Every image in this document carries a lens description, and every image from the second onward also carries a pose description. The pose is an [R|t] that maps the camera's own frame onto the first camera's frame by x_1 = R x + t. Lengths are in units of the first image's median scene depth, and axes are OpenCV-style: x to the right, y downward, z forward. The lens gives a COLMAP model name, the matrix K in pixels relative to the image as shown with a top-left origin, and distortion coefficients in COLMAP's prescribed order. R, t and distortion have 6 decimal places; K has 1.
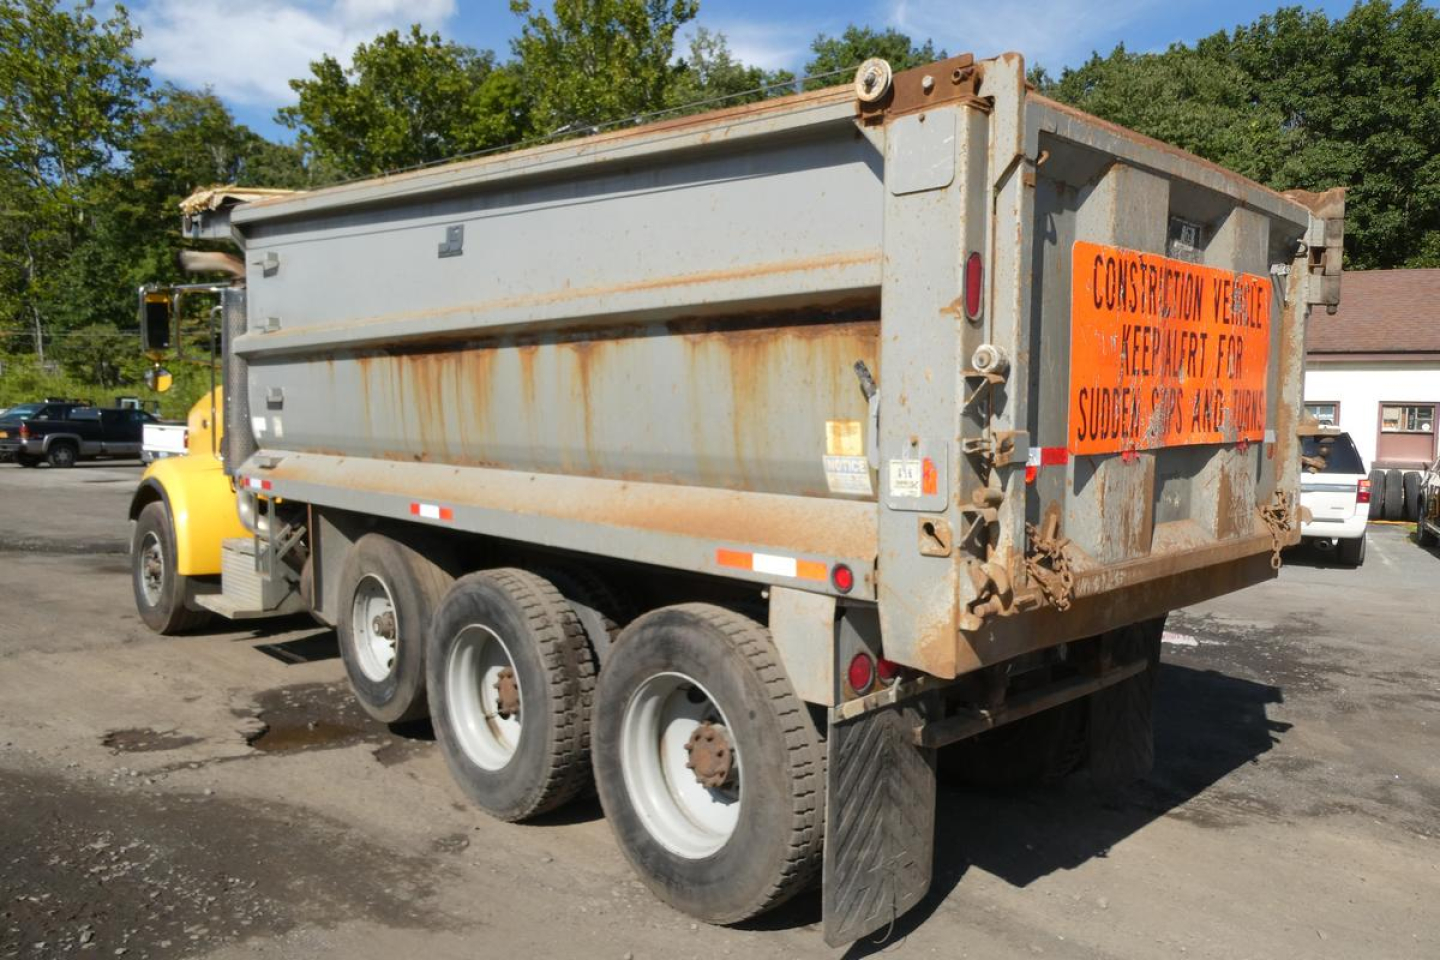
lens RADIAL K [[1029.3, 0, 728.2], [0, 1029.3, 477.0], [0, 0, 1]] dist [-0.008834, 0.022634]
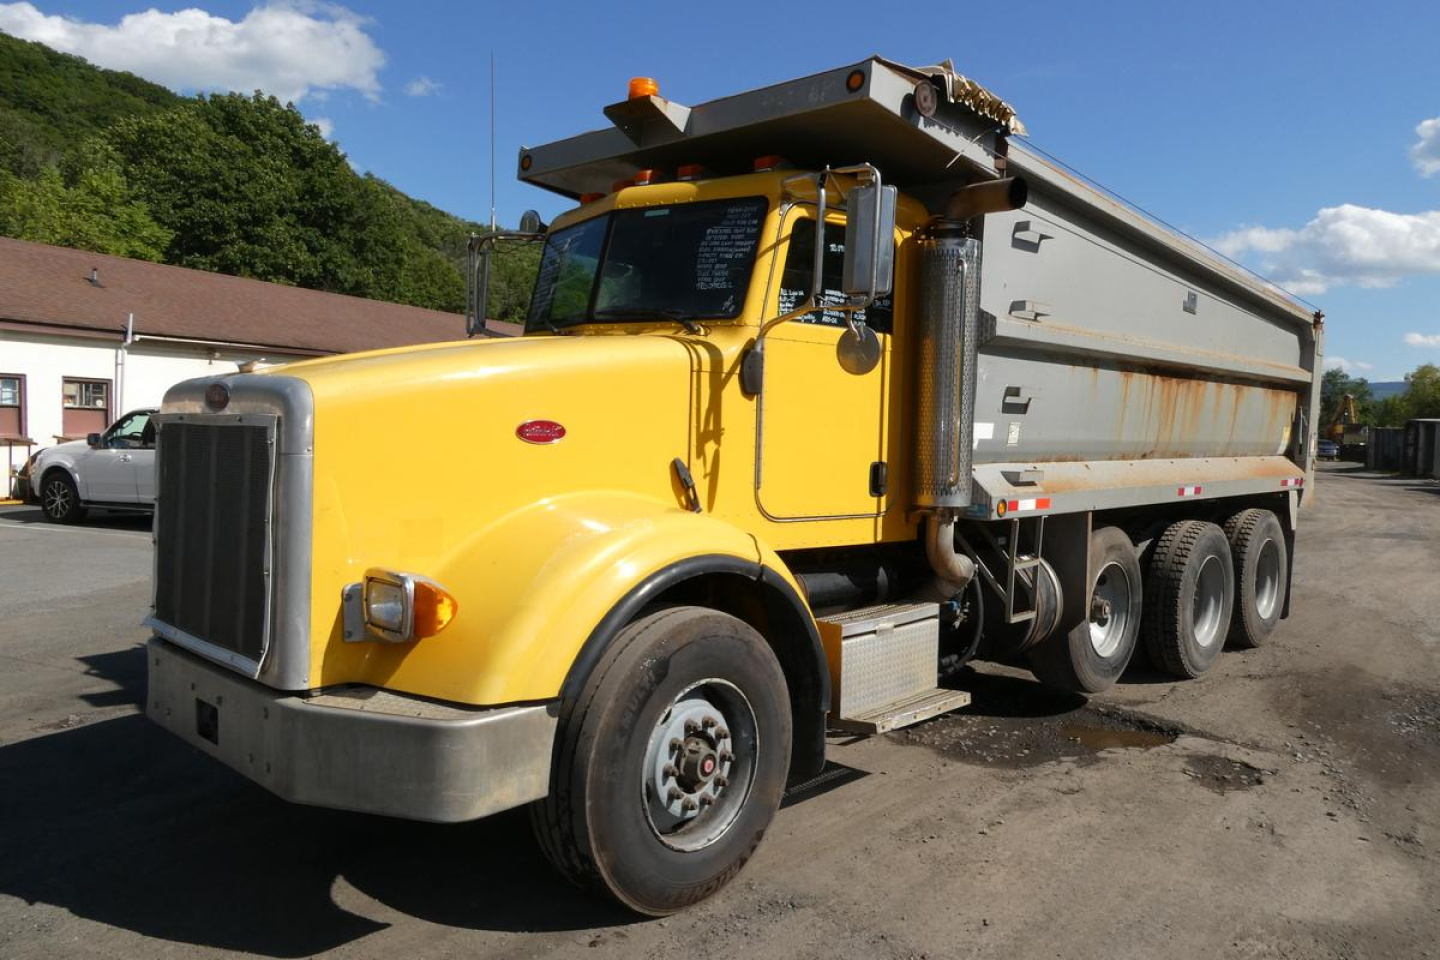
lens RADIAL K [[1029.3, 0, 728.2], [0, 1029.3, 477.0], [0, 0, 1]] dist [-0.008834, 0.022634]
pose [[-0.040075, -0.069780, 0.996757, -1.264436], [0.034374, 0.996872, 0.071170, -0.082134], [-0.998605, 0.037114, -0.037551, 1.275074]]
